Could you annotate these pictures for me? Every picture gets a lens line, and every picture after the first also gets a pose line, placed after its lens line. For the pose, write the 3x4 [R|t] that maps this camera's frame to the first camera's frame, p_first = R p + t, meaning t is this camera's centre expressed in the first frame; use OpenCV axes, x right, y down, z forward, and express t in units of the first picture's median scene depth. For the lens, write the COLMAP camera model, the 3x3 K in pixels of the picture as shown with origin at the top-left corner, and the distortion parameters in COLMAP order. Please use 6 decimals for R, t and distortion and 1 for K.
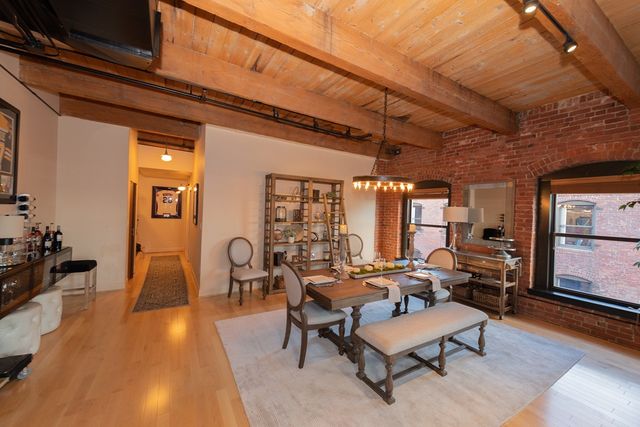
lens RADIAL K [[248.6, 0, 317.6], [0, 248.6, 212.8], [0, 0, 1]] dist [0.002375, -0.000616]
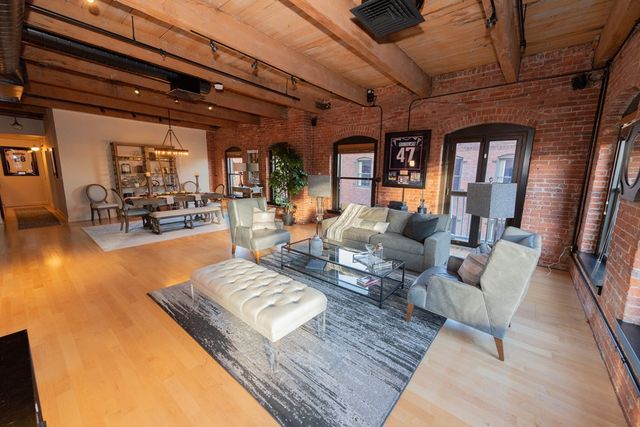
lens RADIAL K [[248.6, 0, 324.4], [0, 248.6, 213.0], [0, 0, 1]] dist [0.002375, -0.000616]
pose [[0.936451, -0.080172, 0.341513, 0.461493], [0.019161, 0.983770, 0.178406, 0.024248], [-0.350274, -0.160525, 0.922789, -0.922034]]
